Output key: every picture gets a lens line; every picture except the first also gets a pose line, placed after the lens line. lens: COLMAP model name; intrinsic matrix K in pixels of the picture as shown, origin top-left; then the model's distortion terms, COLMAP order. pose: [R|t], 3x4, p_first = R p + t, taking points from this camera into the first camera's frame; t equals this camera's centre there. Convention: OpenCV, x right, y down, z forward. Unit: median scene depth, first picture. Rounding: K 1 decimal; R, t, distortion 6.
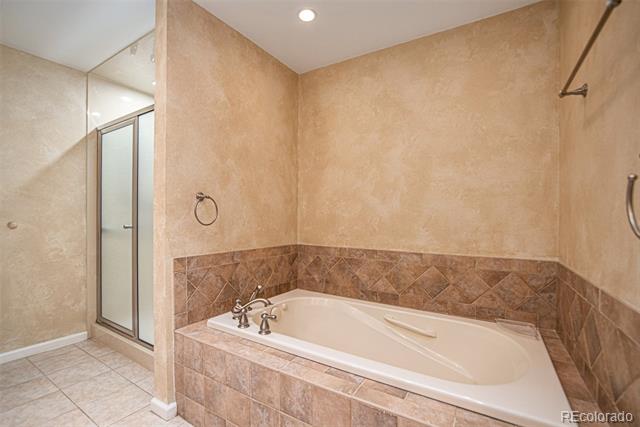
lens RADIAL K [[290.2, 0, 306.5], [0, 290.2, 217.7], [0, 0, 1]] dist [-0.001469, -0.000168]
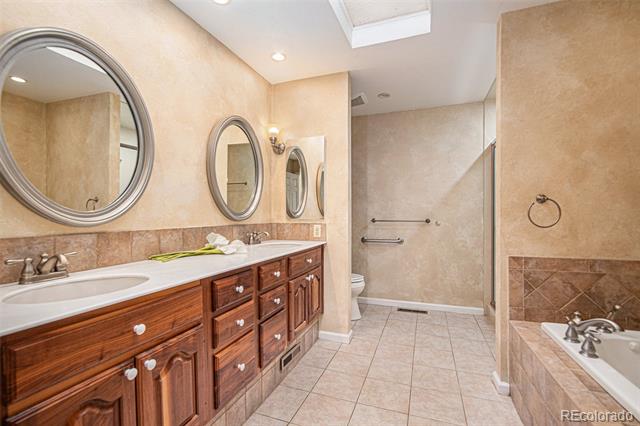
lens RADIAL K [[301.3, 0, 320.8], [0, 301.3, 218.3], [0, 0, 1]] dist [-0.002321, -0.000632]
pose [[0.233958, 0.003051, -0.972242, 0.451914], [0.011753, 0.999913, 0.005966, -0.019480], [0.972176, -0.012822, 0.233902, 0.021412]]
